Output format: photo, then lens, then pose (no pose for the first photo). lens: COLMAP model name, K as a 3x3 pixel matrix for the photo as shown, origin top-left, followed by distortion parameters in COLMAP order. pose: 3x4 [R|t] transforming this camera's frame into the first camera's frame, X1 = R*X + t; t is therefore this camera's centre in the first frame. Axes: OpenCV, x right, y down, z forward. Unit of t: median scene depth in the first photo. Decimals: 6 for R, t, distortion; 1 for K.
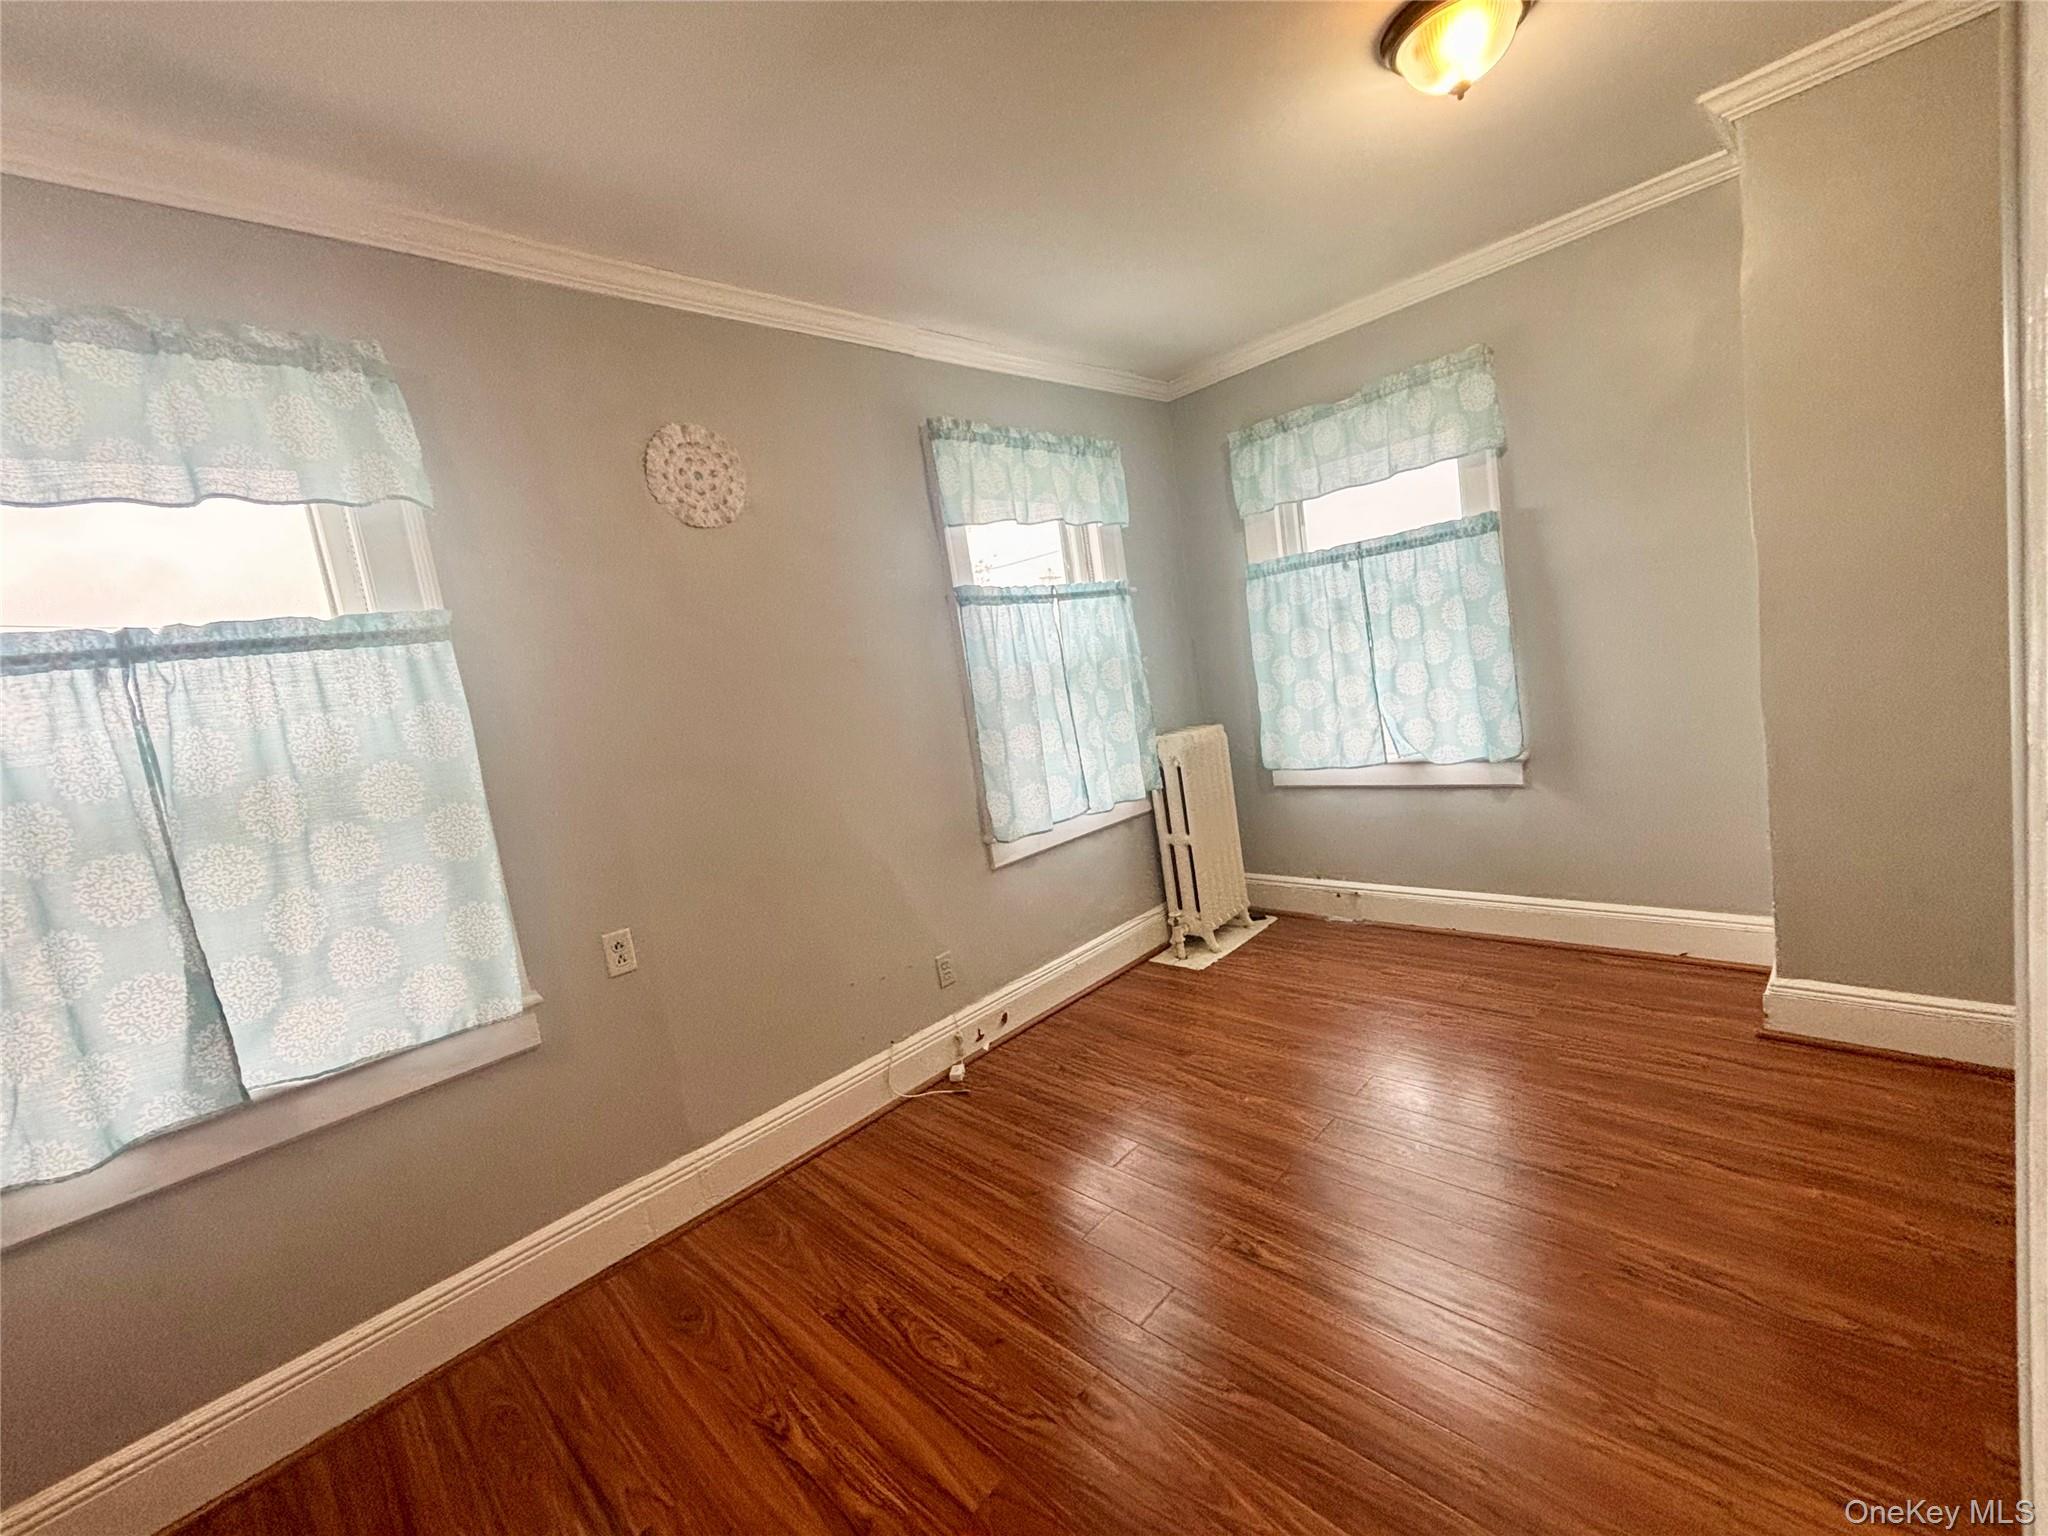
lens RADIAL K [[837.7, 0, 1024.0], [0, 837.7, 768.0], [0, 0, 1]] dist [0.020279, -0.006837]
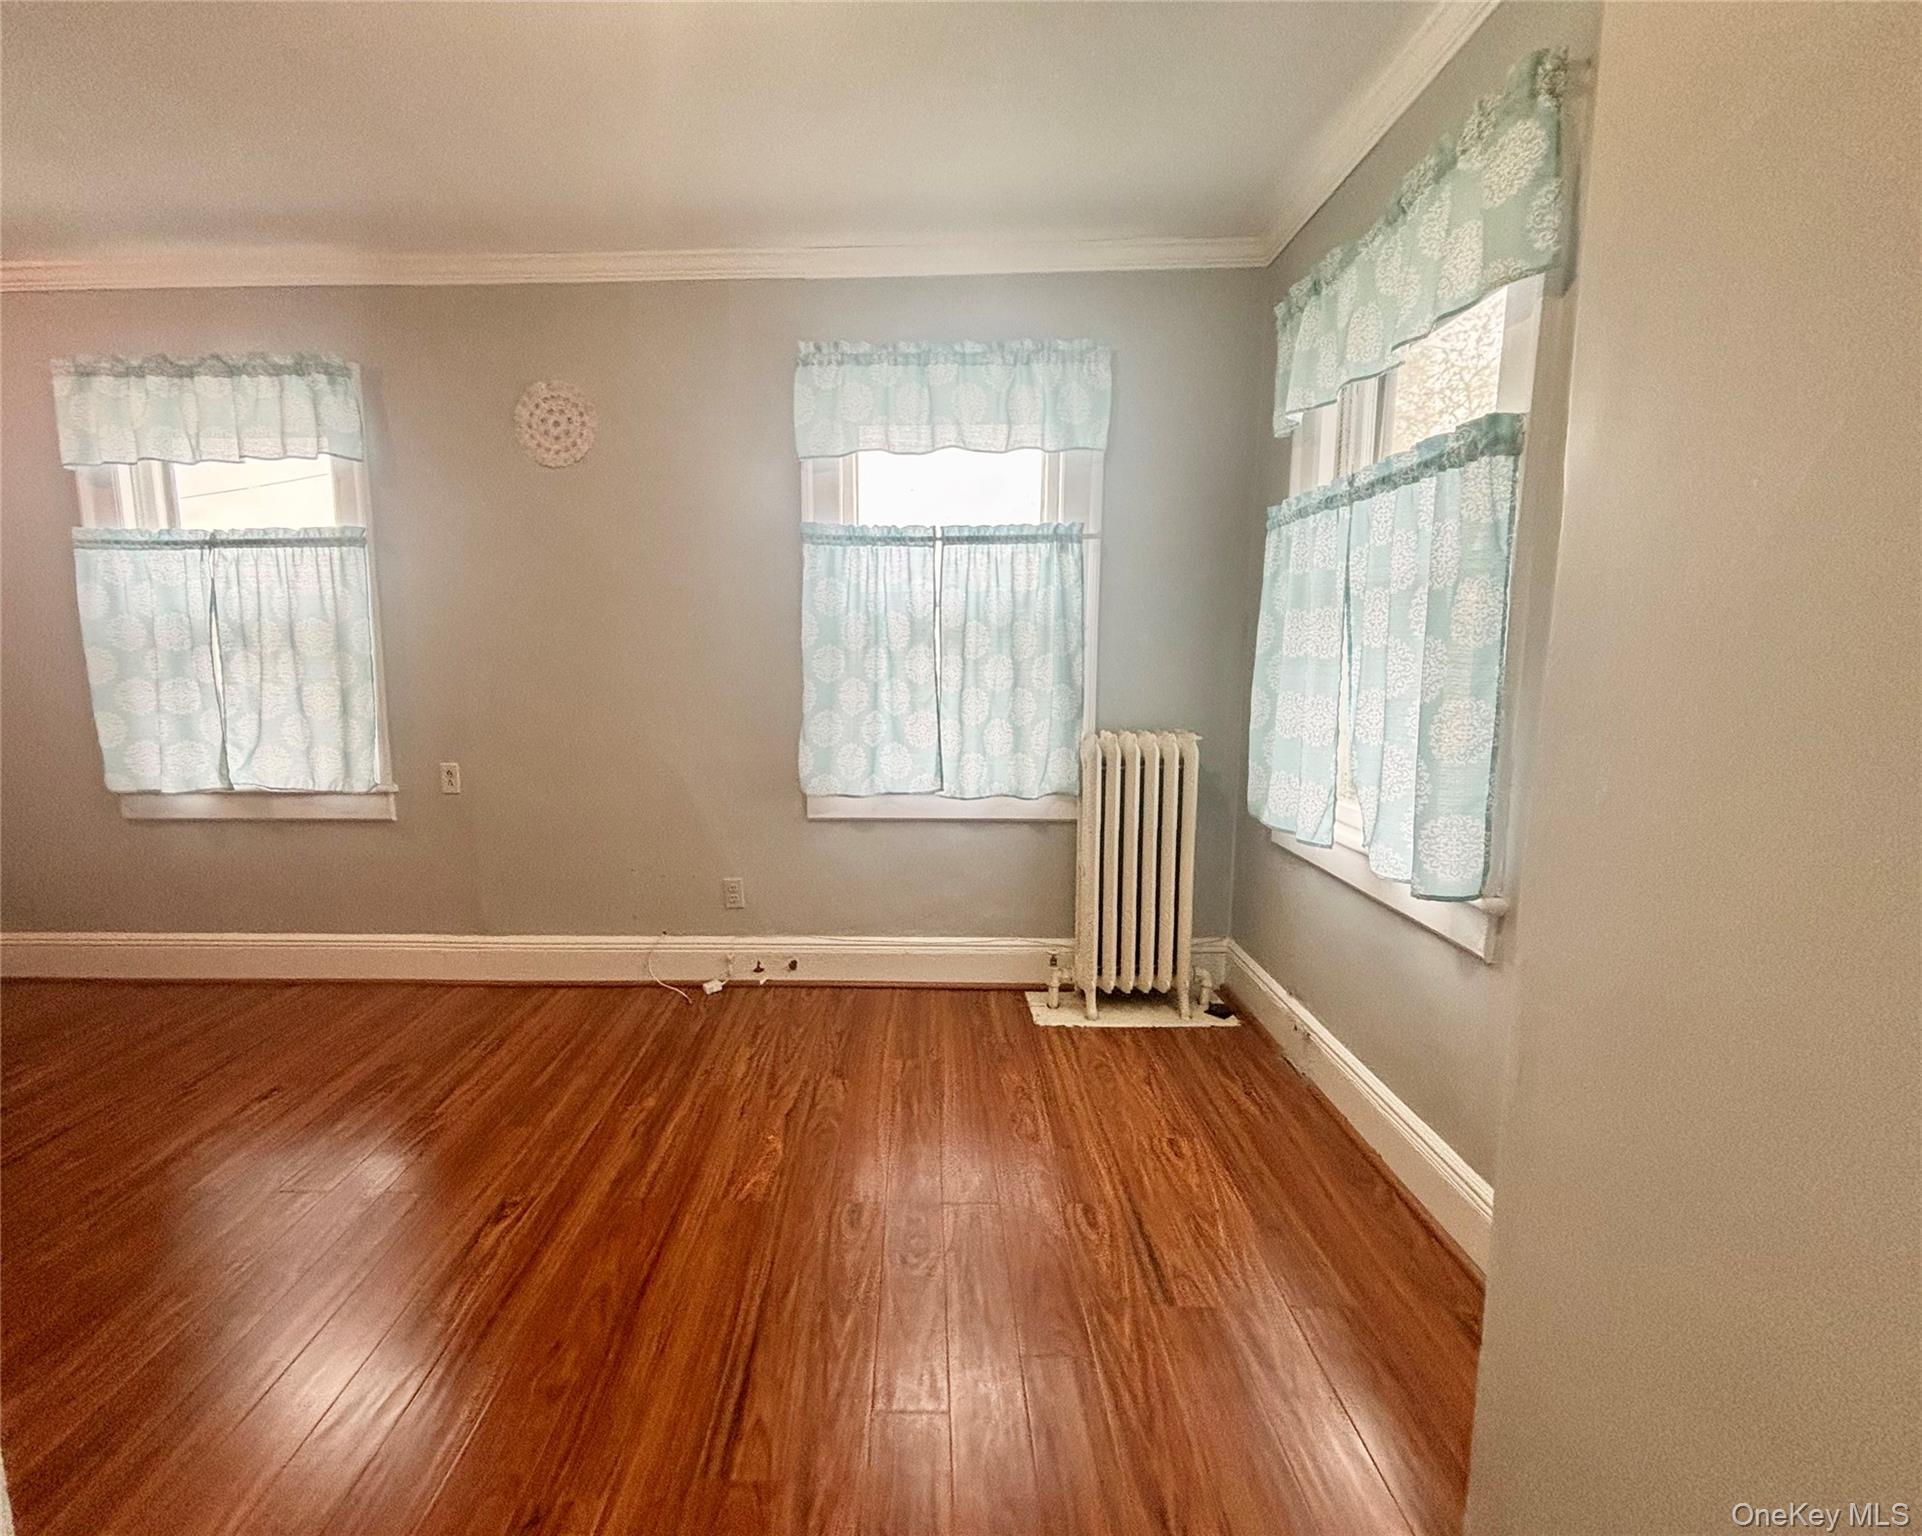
lens RADIAL K [[838.1, 0, 889.7], [0, 838.1, 771.4], [0, 0, 1]] dist [0.003149, 0.000036]
pose [[0.670143, 0.247619, -0.699709, 0.710715], [-0.183578, 0.968716, 0.166997, -0.115881], [0.719171, 0.016540, 0.694636, 0.393909]]
